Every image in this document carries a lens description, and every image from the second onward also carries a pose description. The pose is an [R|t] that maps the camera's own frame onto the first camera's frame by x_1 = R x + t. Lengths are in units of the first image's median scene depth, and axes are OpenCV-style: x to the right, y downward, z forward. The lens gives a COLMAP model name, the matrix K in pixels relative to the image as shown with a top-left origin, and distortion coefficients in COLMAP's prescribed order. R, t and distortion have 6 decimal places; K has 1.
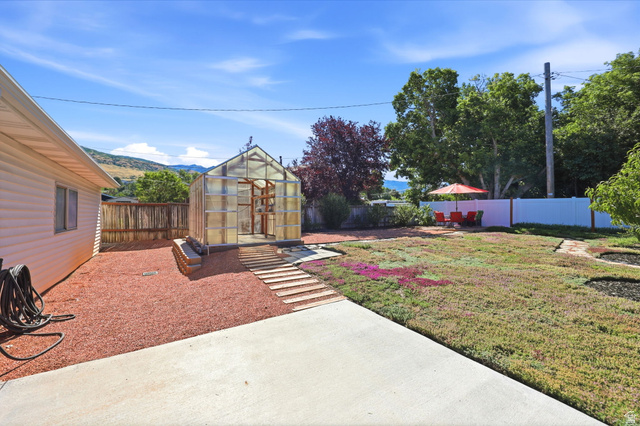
lens RADIAL K [[257.4, 0, 320.2], [0, 257.4, 211.5], [0, 0, 1]] dist [0.000549, 0.000229]
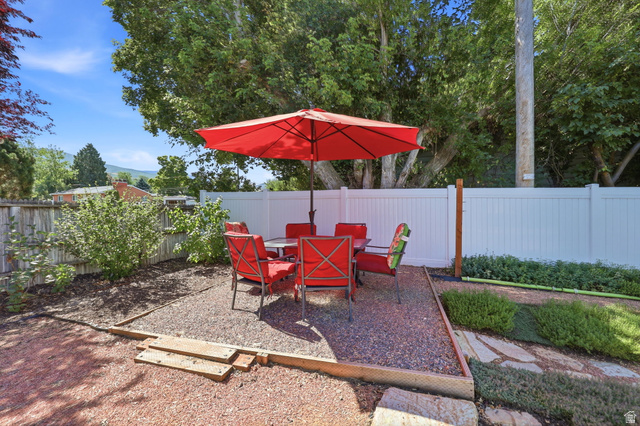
lens RADIAL K [[257.4, 0, 320.2], [0, 257.4, 211.5], [0, 0, 1]] dist [0.000549, 0.000229]
pose [[0.777846, 0.000410, 0.628454, 0.349084], [-0.003625, 0.999986, 0.003835, -0.014287], [-0.628444, -0.005261, 0.777837, 0.733700]]
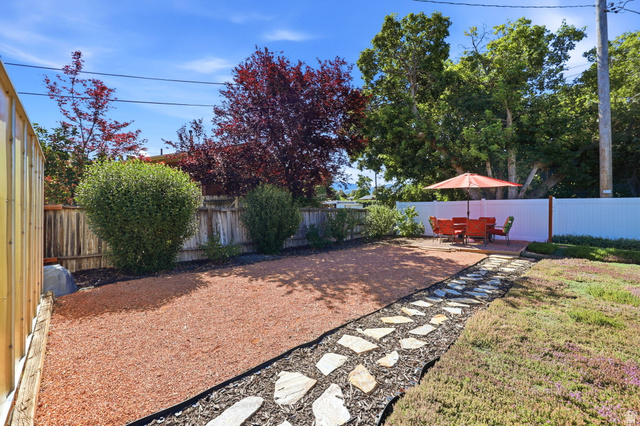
lens RADIAL K [[257.4, 0, 320.2], [0, 257.4, 211.5], [0, 0, 1]] dist [0.000549, 0.000229]
pose [[0.979299, -0.001599, 0.202415, 0.043340], [0.001799, 0.999998, -0.000803, -0.014333], [-0.202413, 0.001150, 0.979299, 0.416008]]
